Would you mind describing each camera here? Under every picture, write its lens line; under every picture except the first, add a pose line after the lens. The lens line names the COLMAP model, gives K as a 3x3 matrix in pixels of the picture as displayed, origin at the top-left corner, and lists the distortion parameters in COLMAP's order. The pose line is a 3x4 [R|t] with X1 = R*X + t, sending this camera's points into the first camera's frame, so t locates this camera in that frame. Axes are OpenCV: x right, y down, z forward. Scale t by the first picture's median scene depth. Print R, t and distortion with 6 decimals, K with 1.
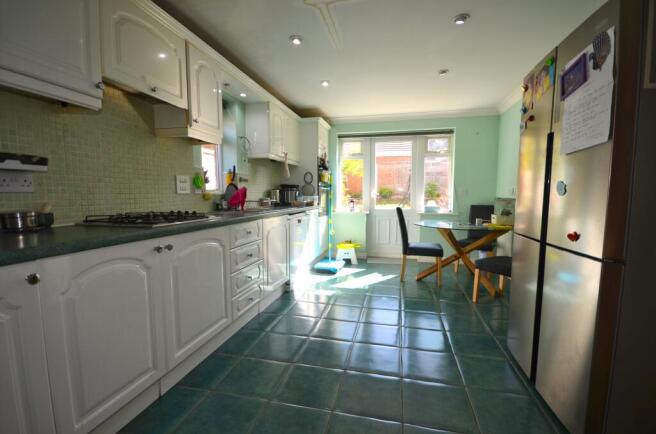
lens RADIAL K [[290.6, 0, 328.7], [0, 290.6, 217.7], [0, 0, 1]] dist [0.000538, 0.000129]
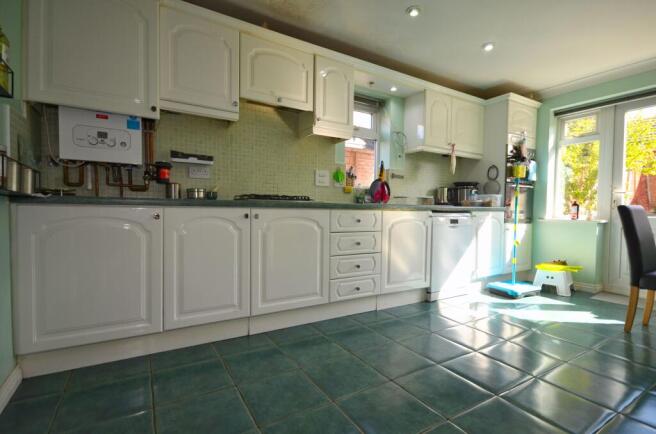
lens RADIAL K [[308.9, 0, 327.6], [0, 308.9, 217.5], [0, 0, 1]] dist [0.013293, 0.000484]
pose [[0.695456, 0.029540, -0.717961, 0.313739], [-0.074358, 0.996749, -0.031017, 0.061012], [0.714711, 0.074957, 0.695392, 0.136439]]
